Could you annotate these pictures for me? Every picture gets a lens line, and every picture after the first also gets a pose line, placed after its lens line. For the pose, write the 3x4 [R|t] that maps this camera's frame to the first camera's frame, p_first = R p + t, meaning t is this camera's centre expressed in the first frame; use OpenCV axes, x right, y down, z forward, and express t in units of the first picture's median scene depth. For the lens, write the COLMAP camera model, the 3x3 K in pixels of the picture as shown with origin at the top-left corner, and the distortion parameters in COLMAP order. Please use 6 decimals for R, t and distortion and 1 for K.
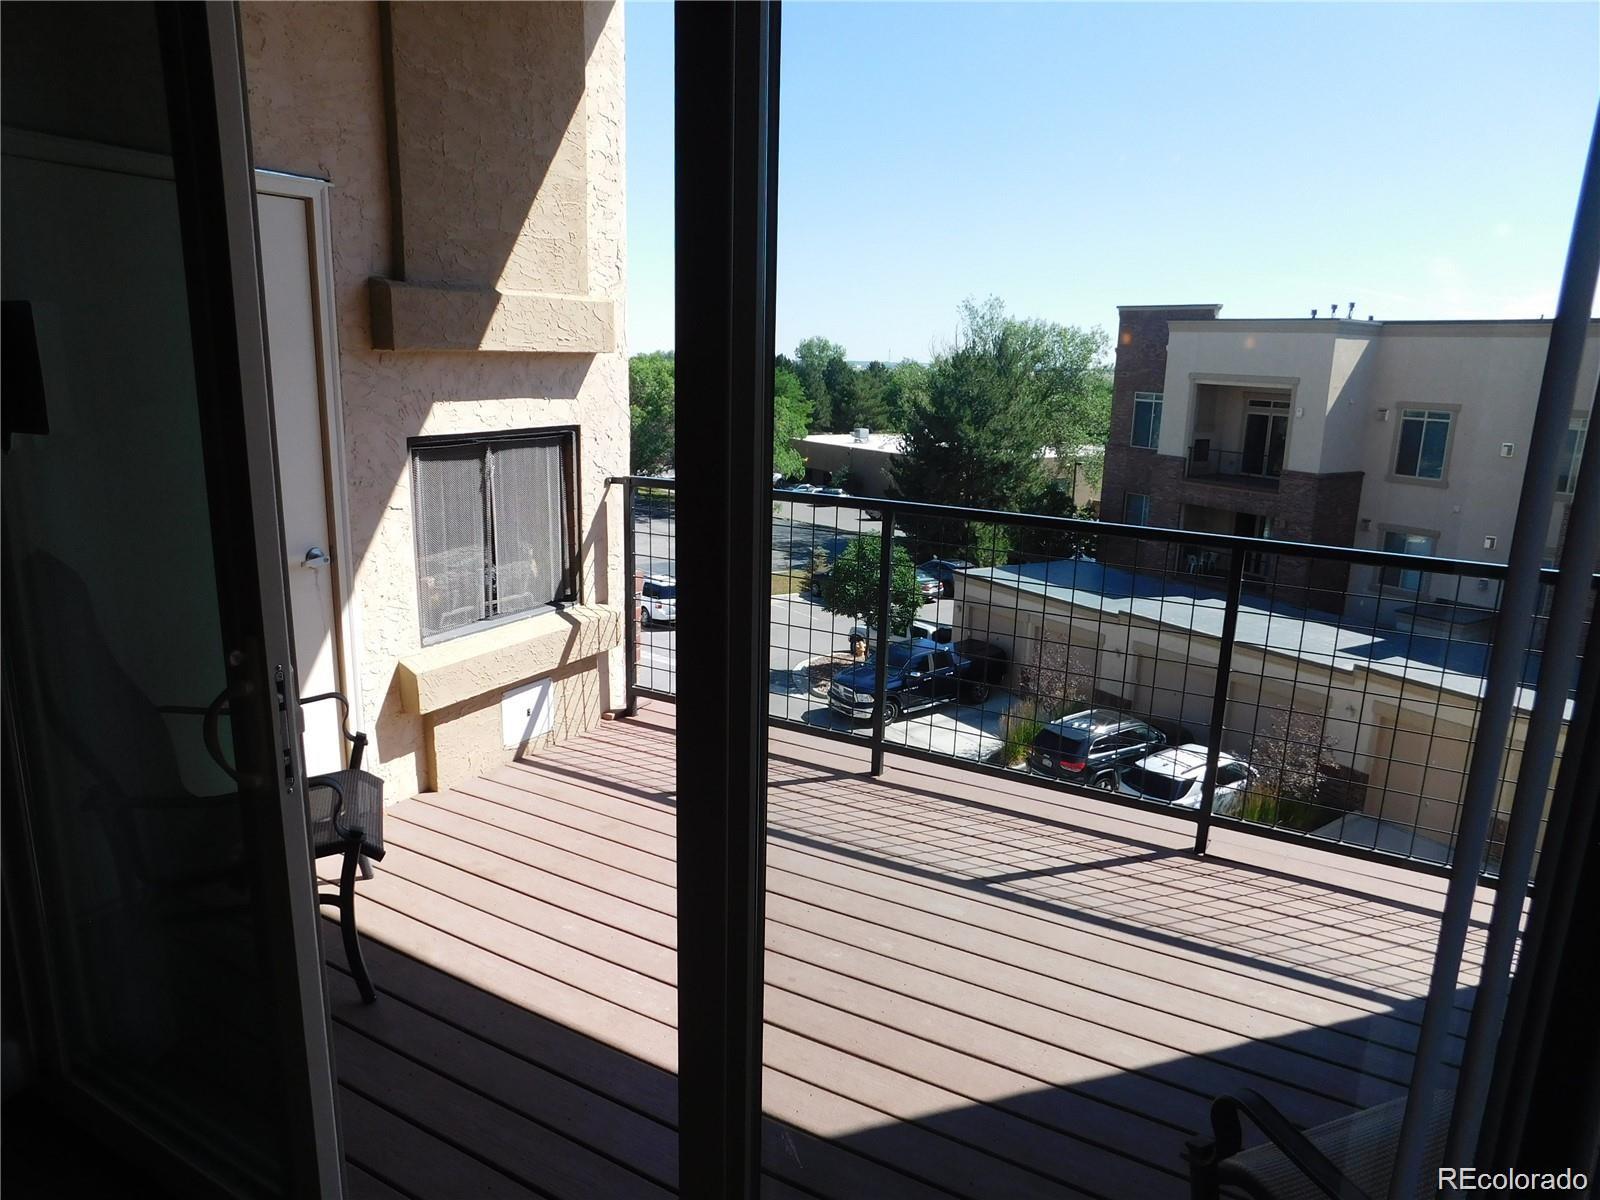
lens RADIAL K [[1060.5, 0, 804.4], [0, 1060.5, 598.7], [0, 0, 1]] dist [-0.056876, 0.043828]
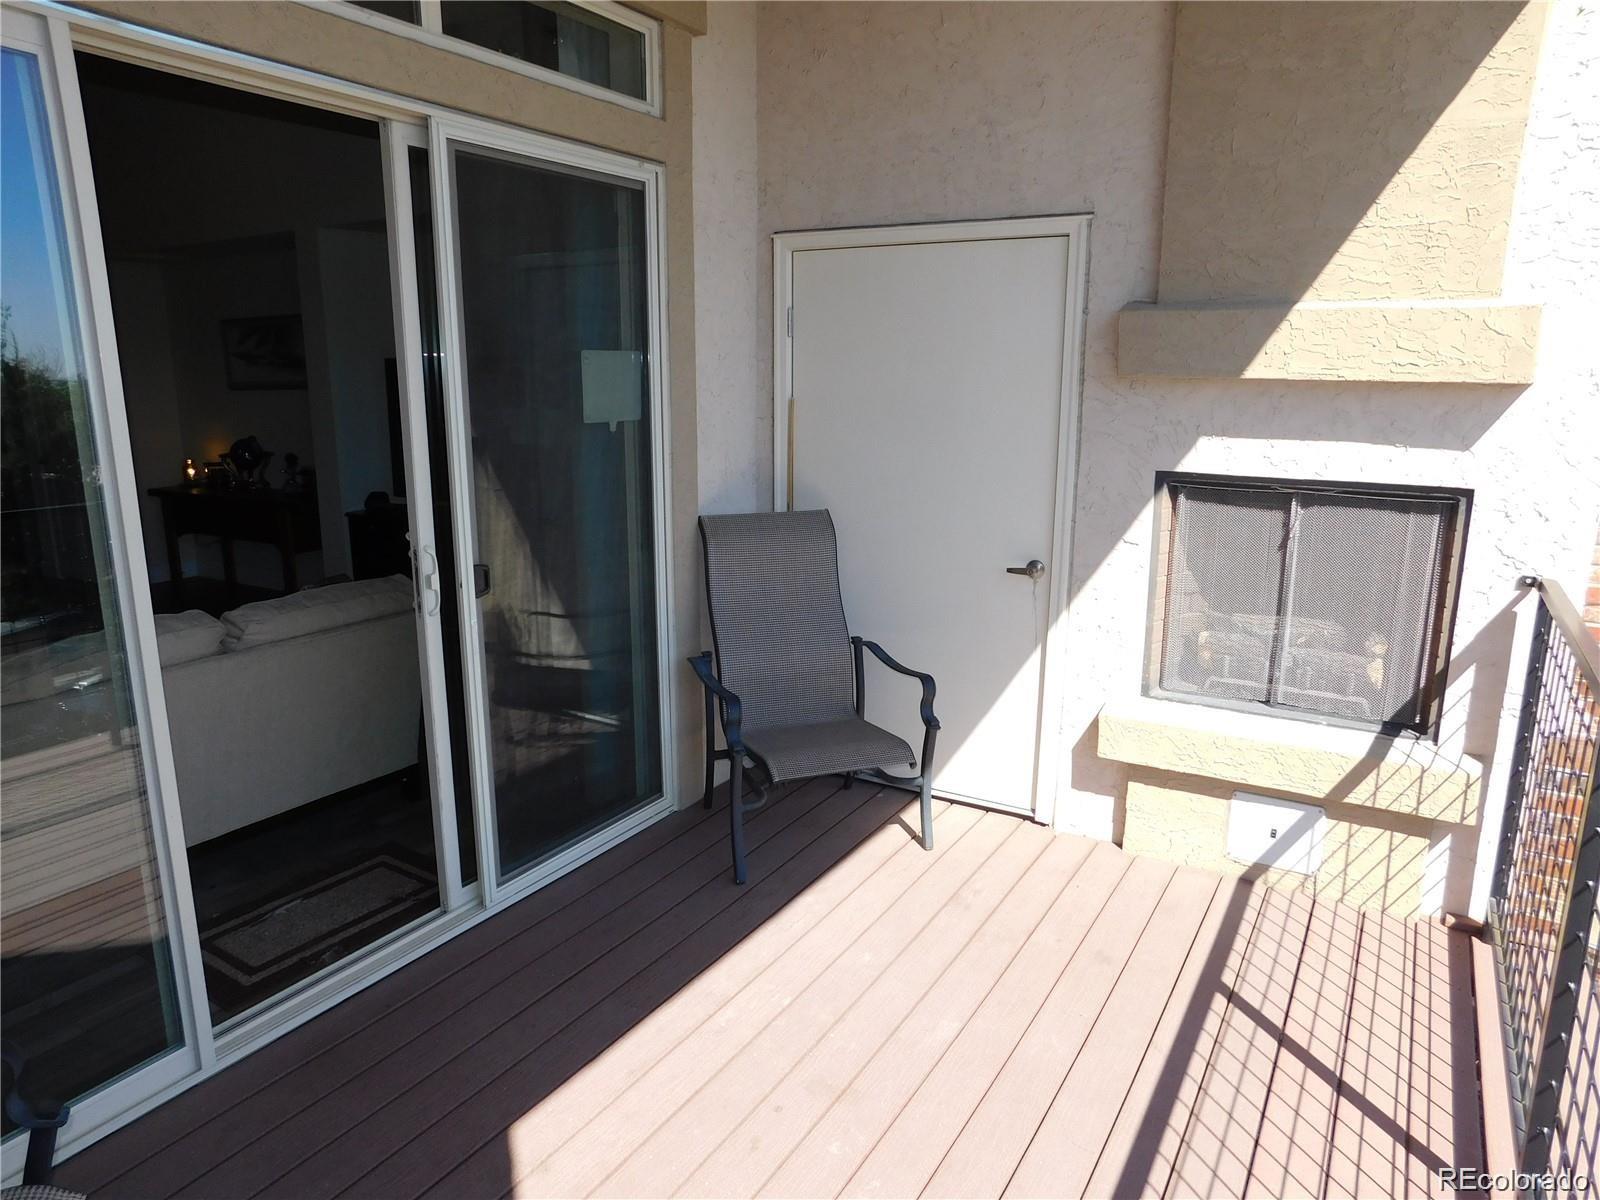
lens RADIAL K [[1060.5, 0, 806.8], [0, 1060.5, 604.2], [0, 0, 1]] dist [-0.056876, 0.043828]
pose [[-0.007549, 0.195941, -0.980587, 0.500829], [-0.234896, 0.952828, 0.192203, -0.130844], [0.971991, 0.231787, 0.038833, 0.612443]]
